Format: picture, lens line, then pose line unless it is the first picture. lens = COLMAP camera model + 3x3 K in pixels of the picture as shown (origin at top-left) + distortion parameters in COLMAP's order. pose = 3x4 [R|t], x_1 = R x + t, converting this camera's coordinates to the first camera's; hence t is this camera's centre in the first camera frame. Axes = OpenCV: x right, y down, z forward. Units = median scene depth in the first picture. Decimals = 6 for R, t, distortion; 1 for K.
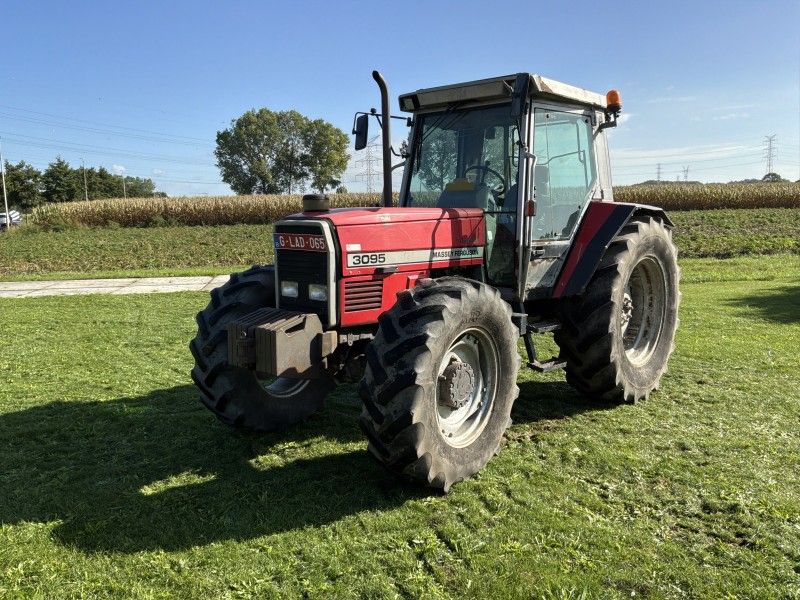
lens RADIAL K [[662.5, 0, 410.3], [0, 662.5, 304.5], [0, 0, 1]] dist [0.086852, -0.155125]
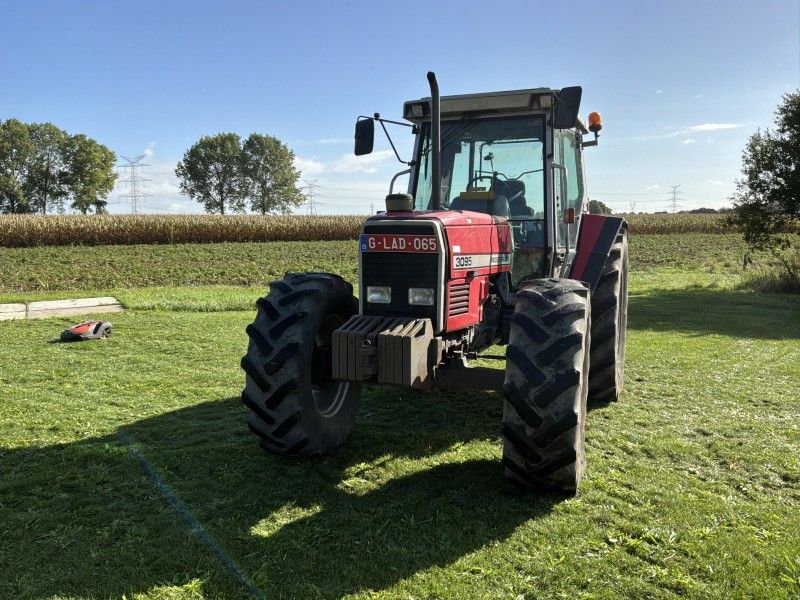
lens RADIAL K [[662.5, 0, 407.7], [0, 662.5, 300.6], [0, 0, 1]] dist [0.086852, -0.155125]
pose [[0.947067, -0.019372, 0.320452, -0.368873], [0.033855, 0.998639, -0.039684, 0.019401], [-0.319247, 0.048433, 0.946433, 0.093885]]
